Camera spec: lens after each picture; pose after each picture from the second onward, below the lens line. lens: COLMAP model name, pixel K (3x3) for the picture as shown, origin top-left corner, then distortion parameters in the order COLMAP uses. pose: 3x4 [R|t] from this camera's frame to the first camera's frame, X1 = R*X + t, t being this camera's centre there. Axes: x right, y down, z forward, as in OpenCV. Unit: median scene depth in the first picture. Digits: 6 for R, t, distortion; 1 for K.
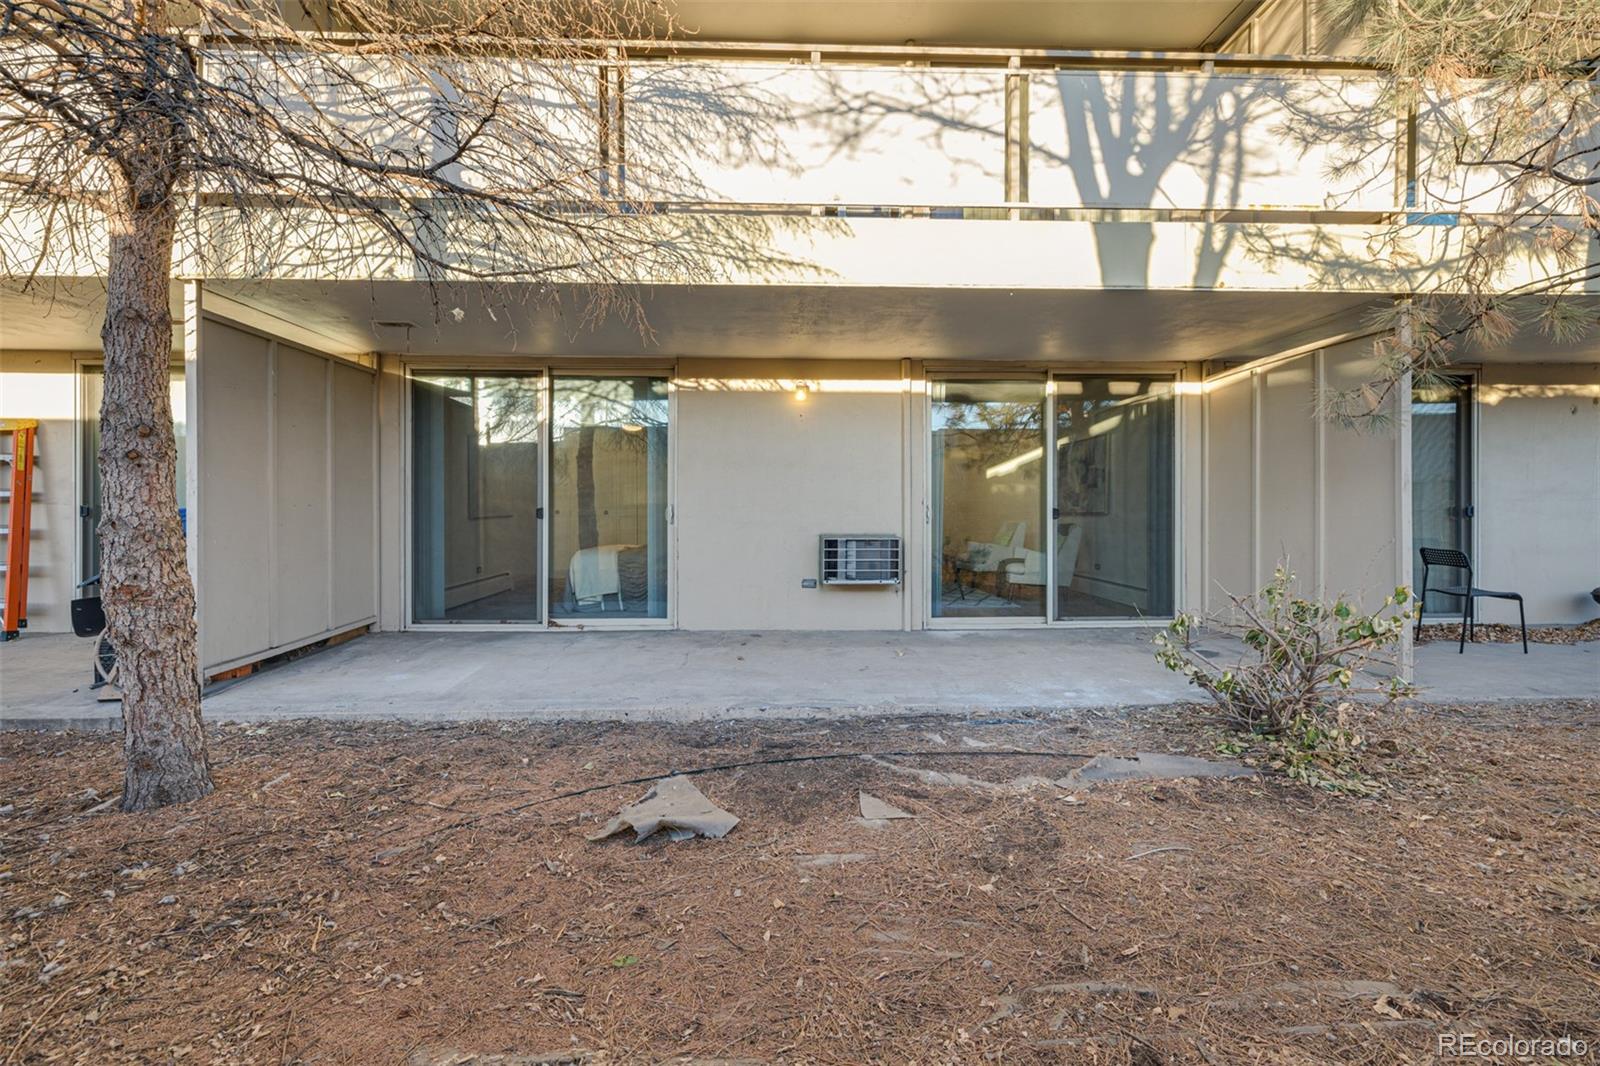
lens RADIAL K [[680.6, 0, 789.2], [0, 680.6, 520.8], [0, 0, 1]] dist [0.000281, 0.000082]
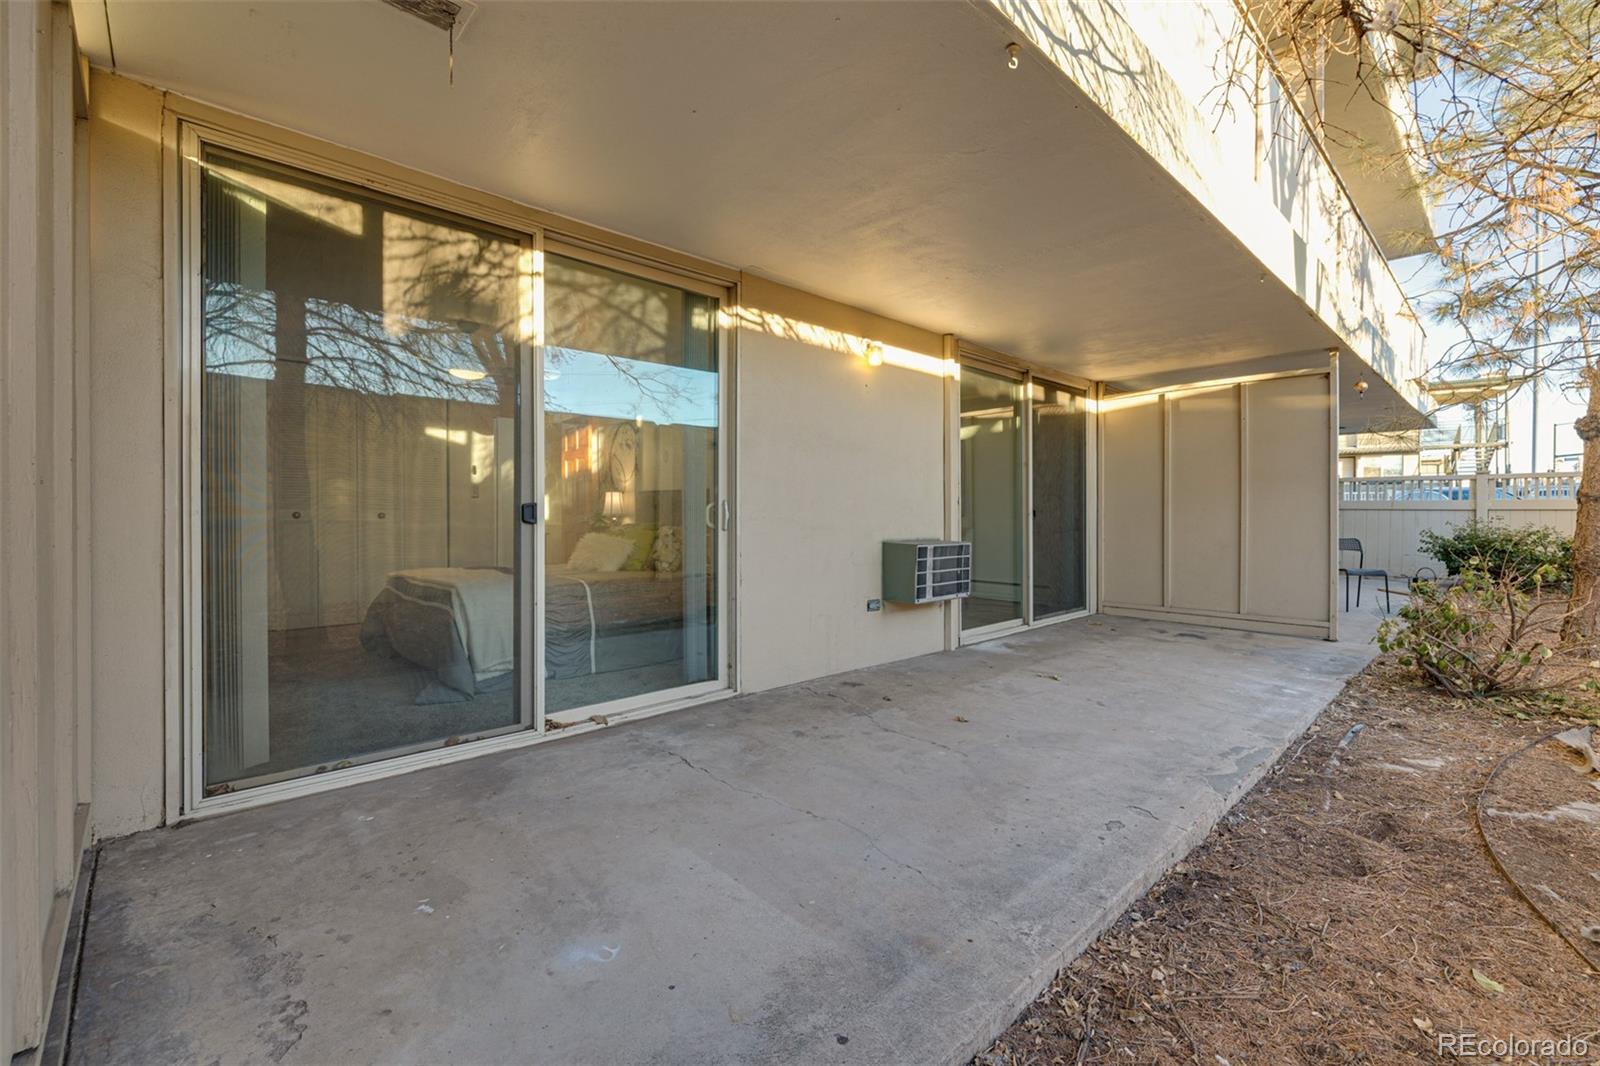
lens RADIAL K [[680.6, 0, 789.2], [0, 680.6, 520.8], [0, 0, 1]] dist [0.000281, 0.000082]
pose [[0.752398, -0.005099, 0.658690, -0.552797], [0.003176, 0.999986, 0.004113, -0.007509], [-0.658702, -0.001003, 0.752404, 0.482751]]
